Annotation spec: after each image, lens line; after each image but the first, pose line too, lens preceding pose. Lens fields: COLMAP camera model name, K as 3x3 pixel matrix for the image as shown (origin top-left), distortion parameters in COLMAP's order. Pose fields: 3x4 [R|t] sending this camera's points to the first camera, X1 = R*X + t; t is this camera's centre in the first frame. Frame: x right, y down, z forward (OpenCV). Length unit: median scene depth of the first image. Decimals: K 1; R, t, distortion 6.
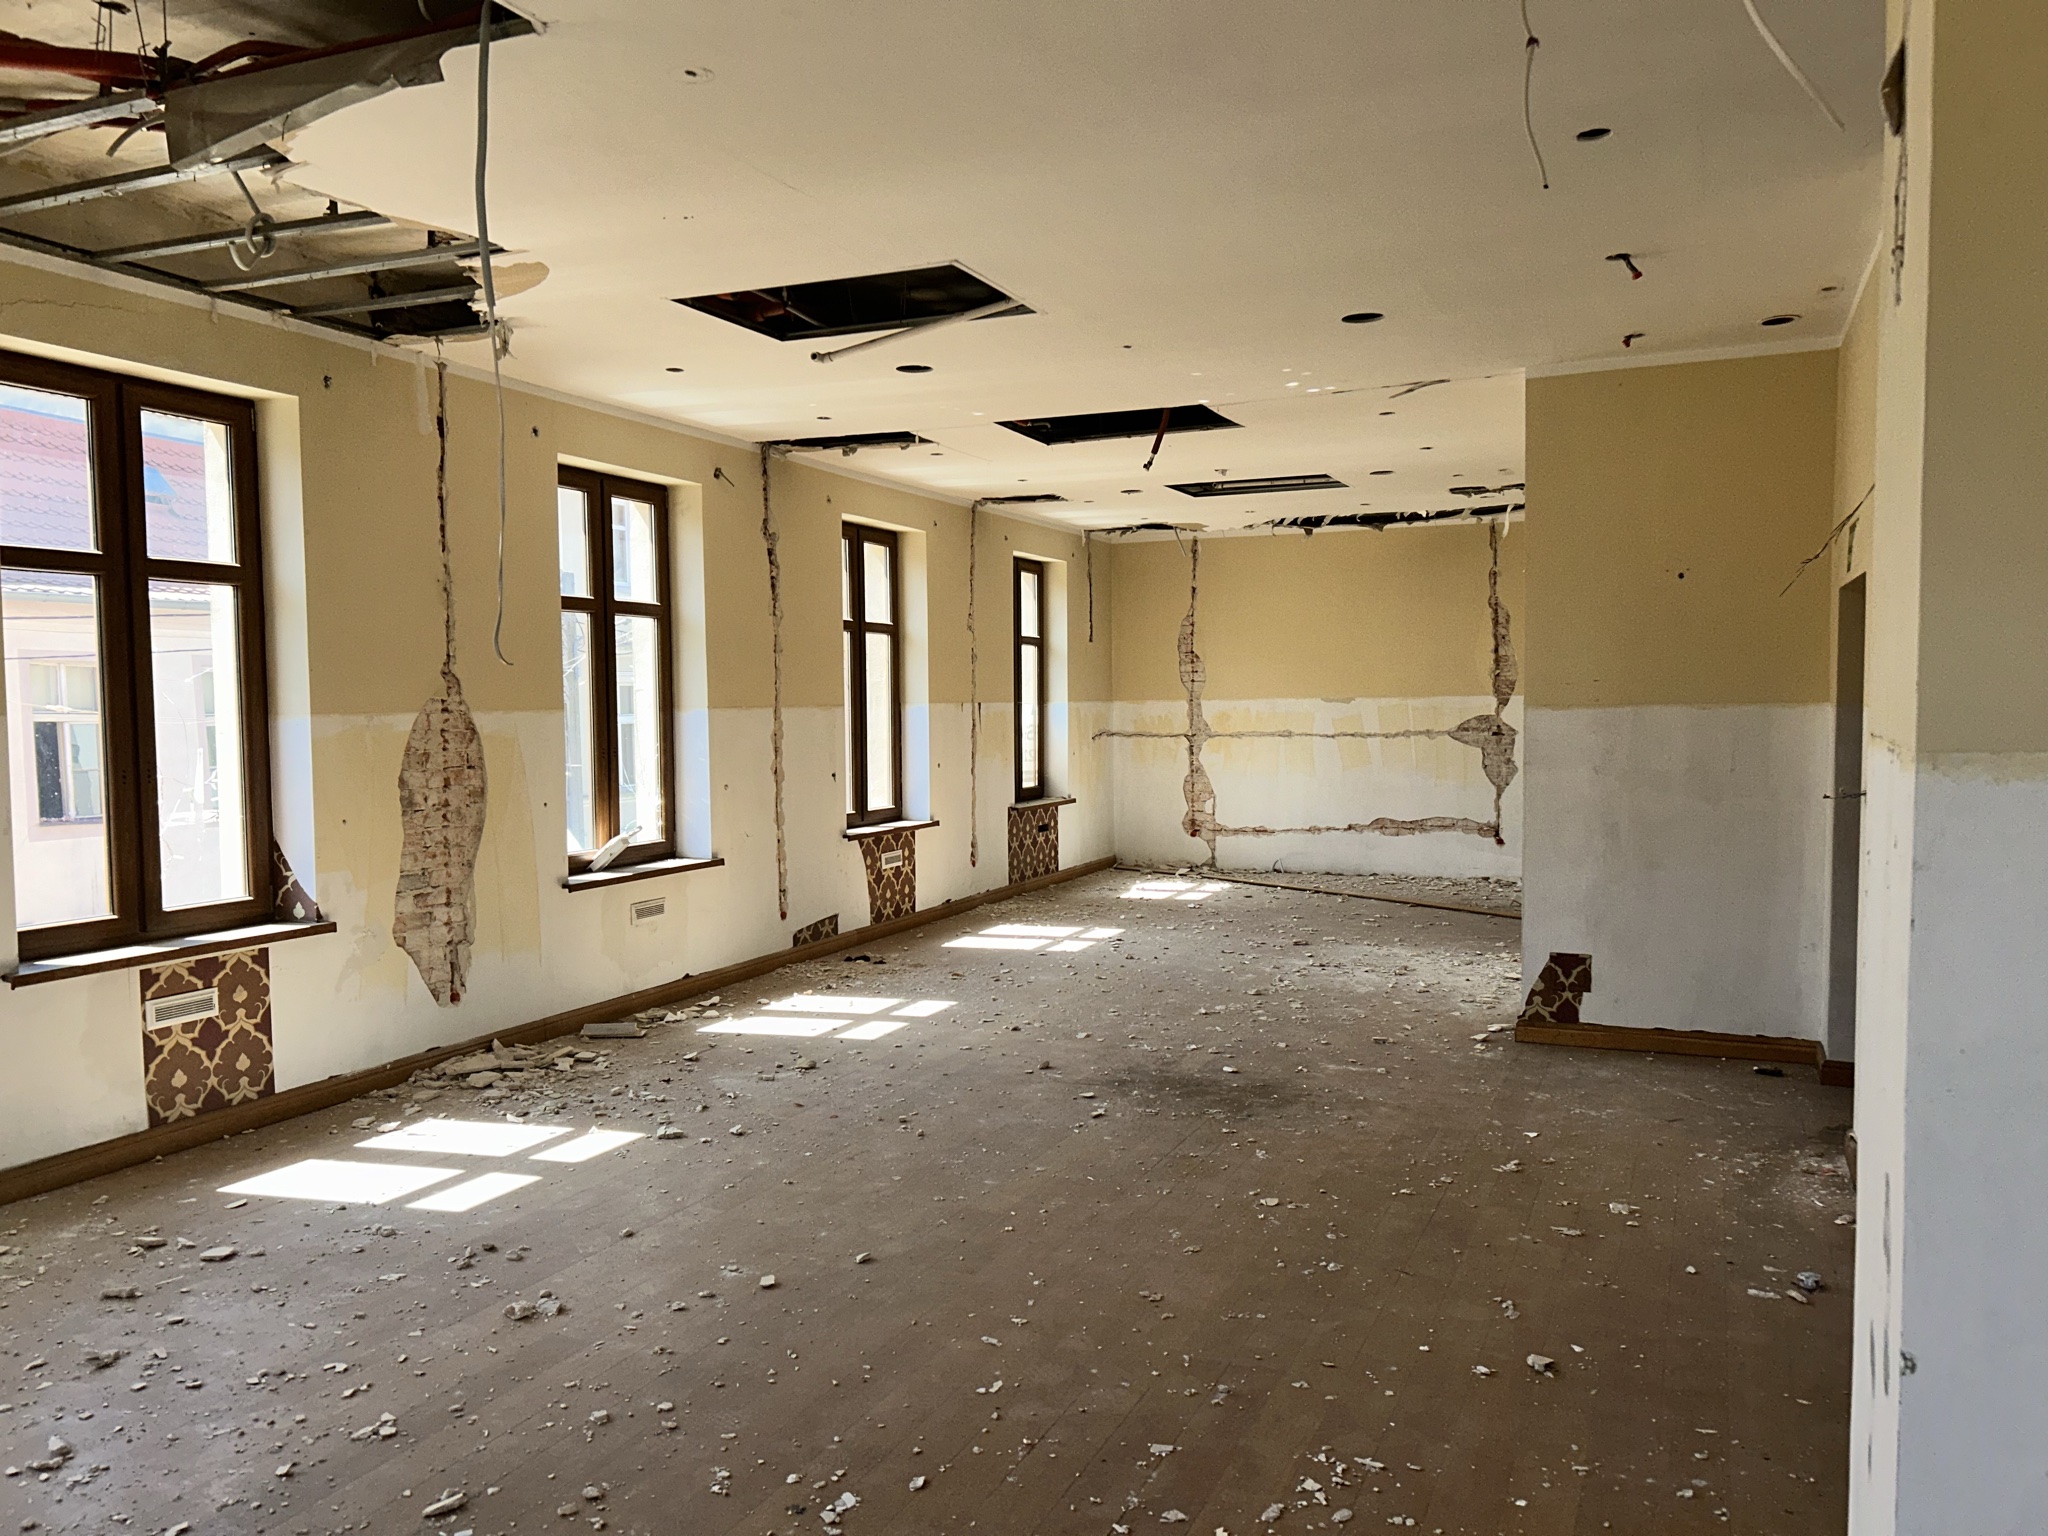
lens RADIAL K [[1523.4, 0, 1016.1], [0, 1523.4, 781.7], [0, 0, 1]] dist [0.130712, -0.248058]
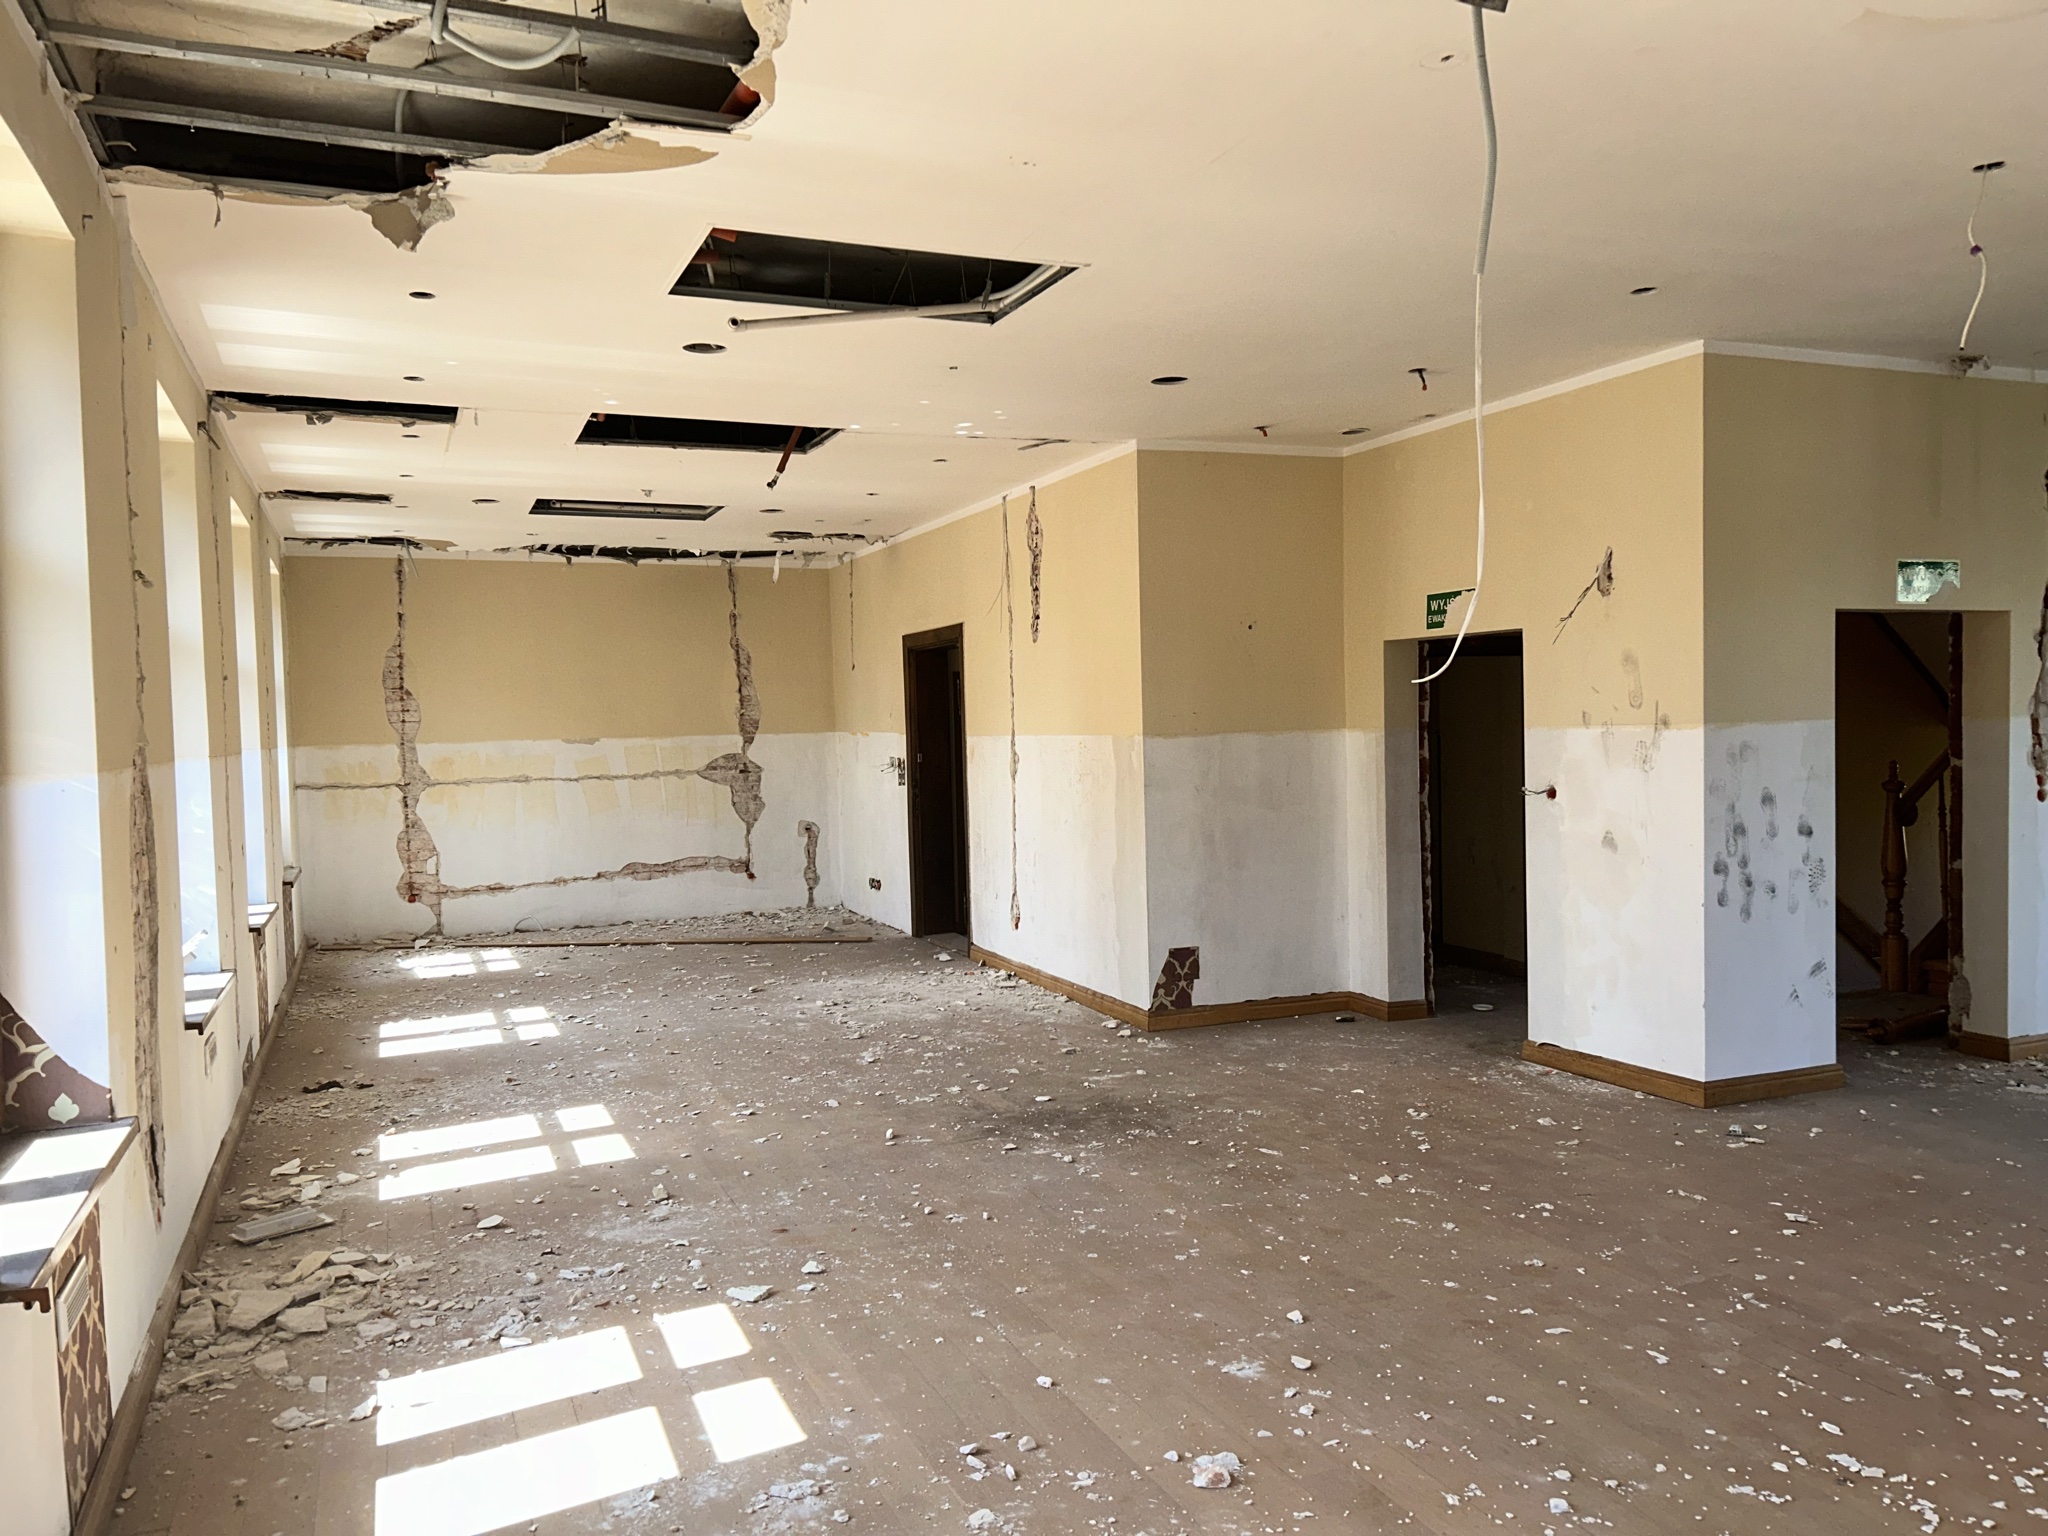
lens RADIAL K [[1534.3, 0, 1054.5], [0, 1534.3, 778.5], [0, 0, 1]] dist [0.078377, -0.084443]
pose [[0.687654, -0.034803, 0.725204, -0.415981], [0.058086, 0.998286, -0.007170, -0.010126], [-0.723711, 0.047055, 0.688497, 0.208510]]
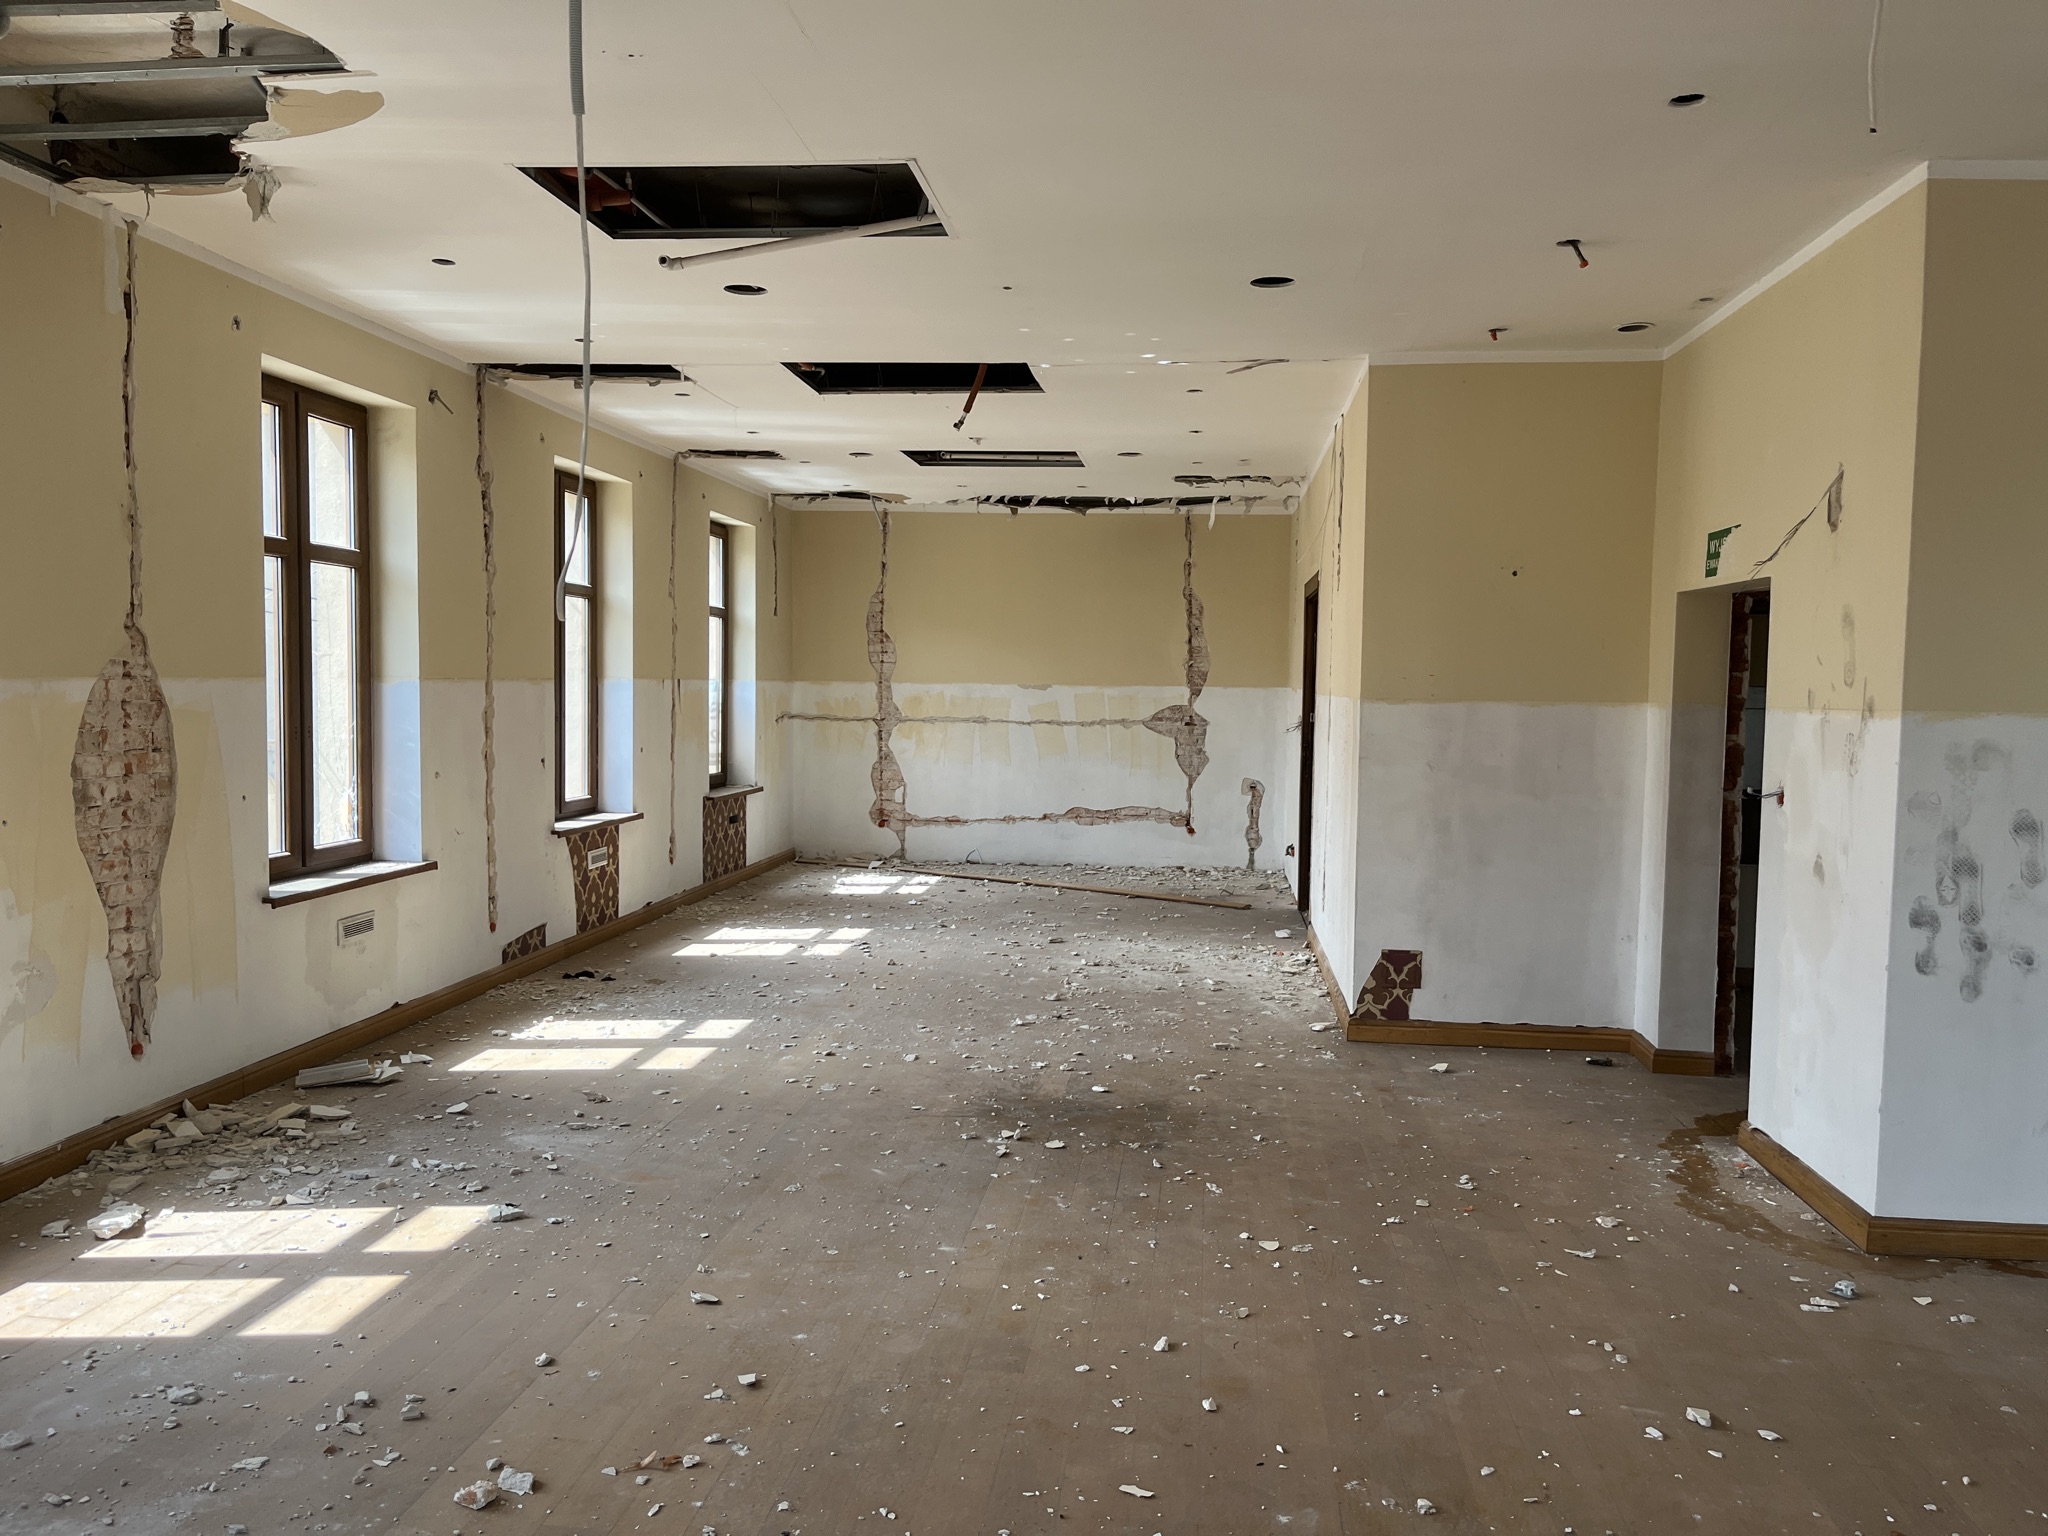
lens RADIAL K [[1552.1, 0, 1037.5], [0, 1552.1, 772.0], [0, 0, 1]] dist [0.058743, -0.072291]
pose [[0.953415, 0.006714, 0.301587, -0.126953], [-0.008132, 0.999961, 0.003447, -0.003527], [-0.301552, -0.005739, 0.953433, 0.089361]]
